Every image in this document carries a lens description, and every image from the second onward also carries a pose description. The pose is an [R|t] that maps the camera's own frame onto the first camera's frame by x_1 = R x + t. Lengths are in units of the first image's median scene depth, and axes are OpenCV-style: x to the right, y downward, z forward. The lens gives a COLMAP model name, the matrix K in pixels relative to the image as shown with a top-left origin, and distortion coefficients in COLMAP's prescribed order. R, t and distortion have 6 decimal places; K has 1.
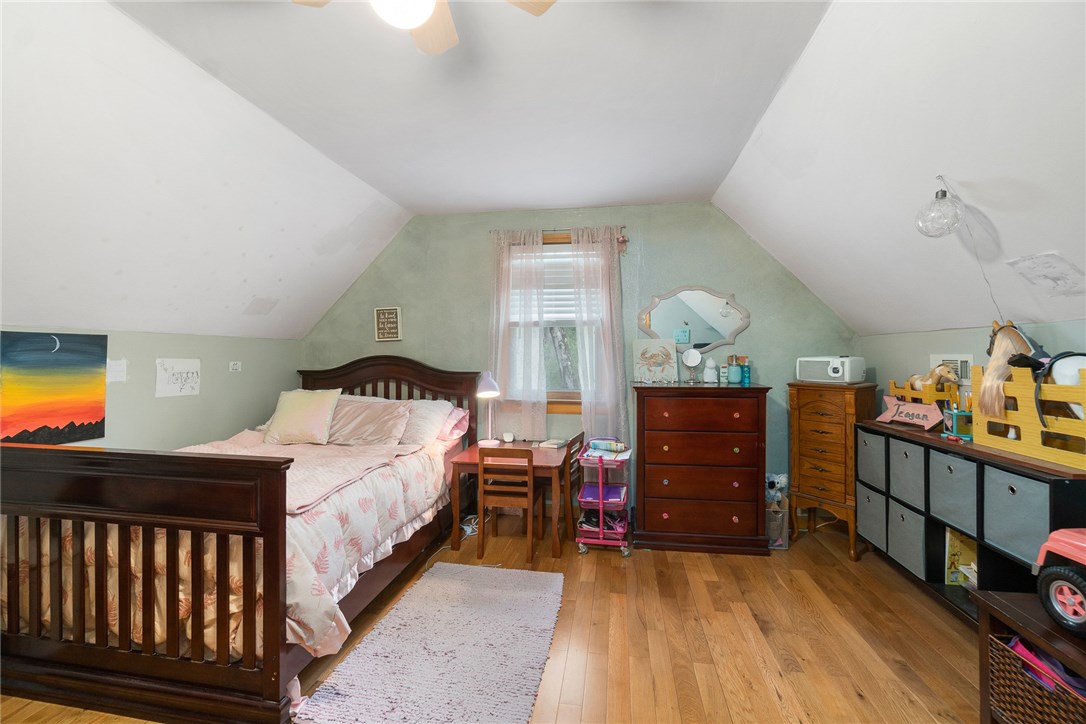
lens RADIAL K [[471.3, 0, 541.2], [0, 471.3, 358.7], [0, 0, 1]] dist [-0.006822, 0.000395]
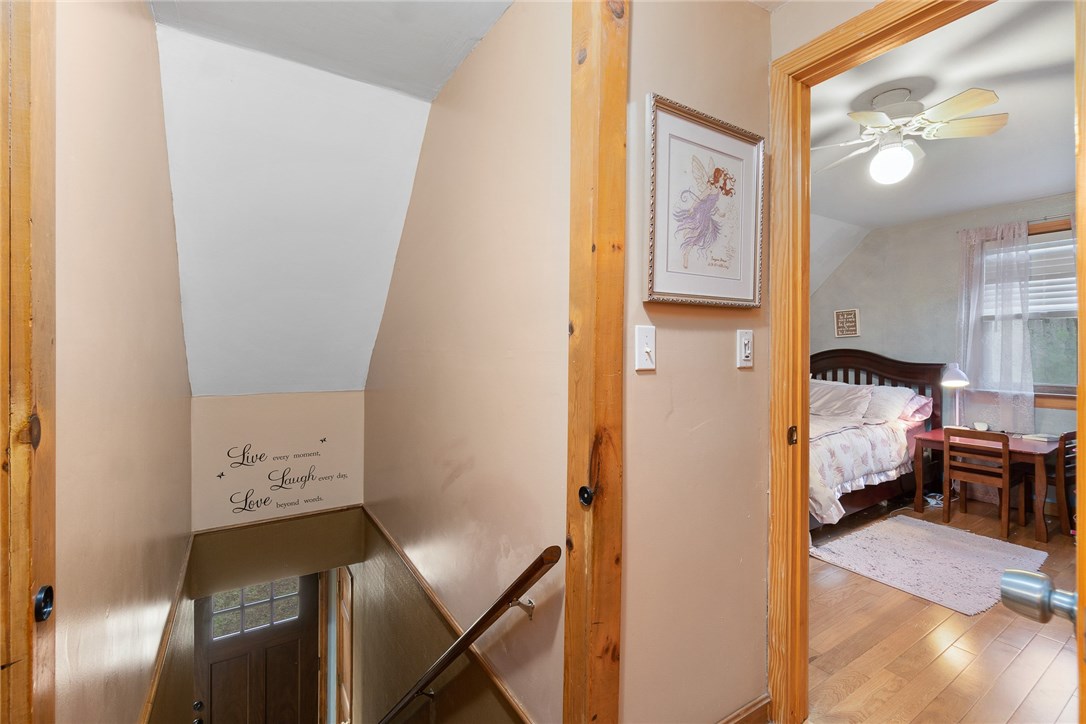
lens RADIAL K [[471.3, 0, 530.2], [0, 471.3, 347.4], [0, 0, 1]] dist [-0.006822, 0.000395]
pose [[0.656056, -0.005065, -0.754696, 0.063596], [0.000211, 0.999979, -0.006528, -0.002879], [0.754712, 0.004123, 0.656043, -0.472718]]
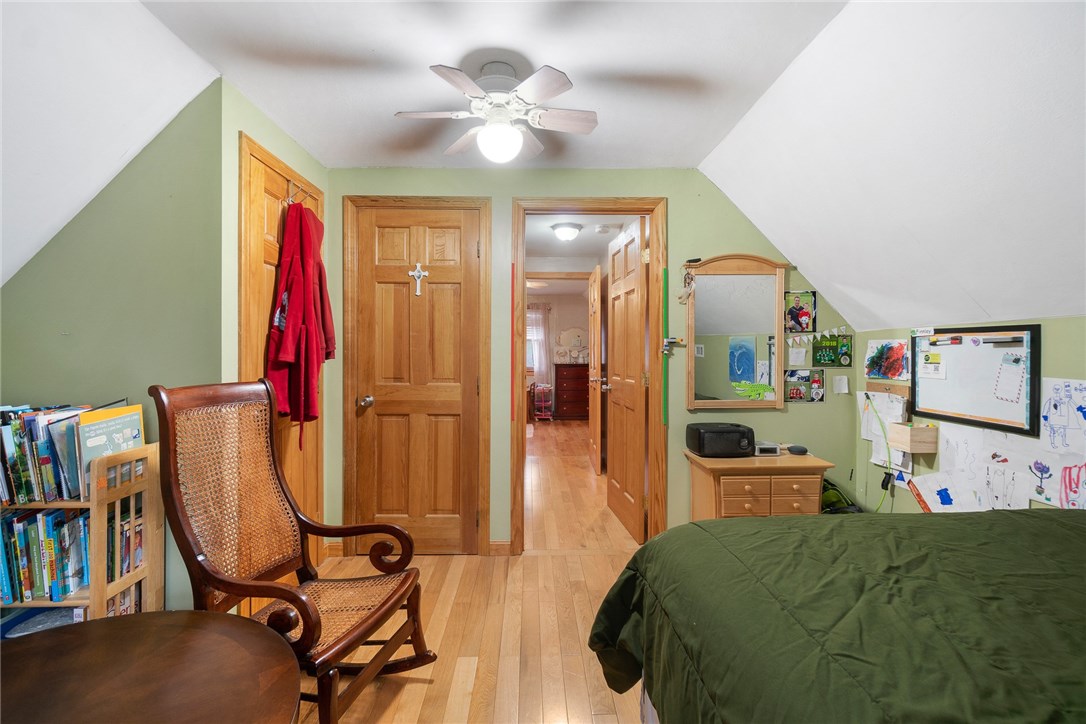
lens RADIAL K [[471.3, 0, 543.2], [0, 471.3, 357.2], [0, 0, 1]] dist [-0.006822, 0.000395]
pose [[0.982402, -0.002706, 0.186760, -0.350830], [0.001456, 0.999976, 0.006825, 0.000449], [-0.186774, -0.006433, 0.982382, -1.567097]]
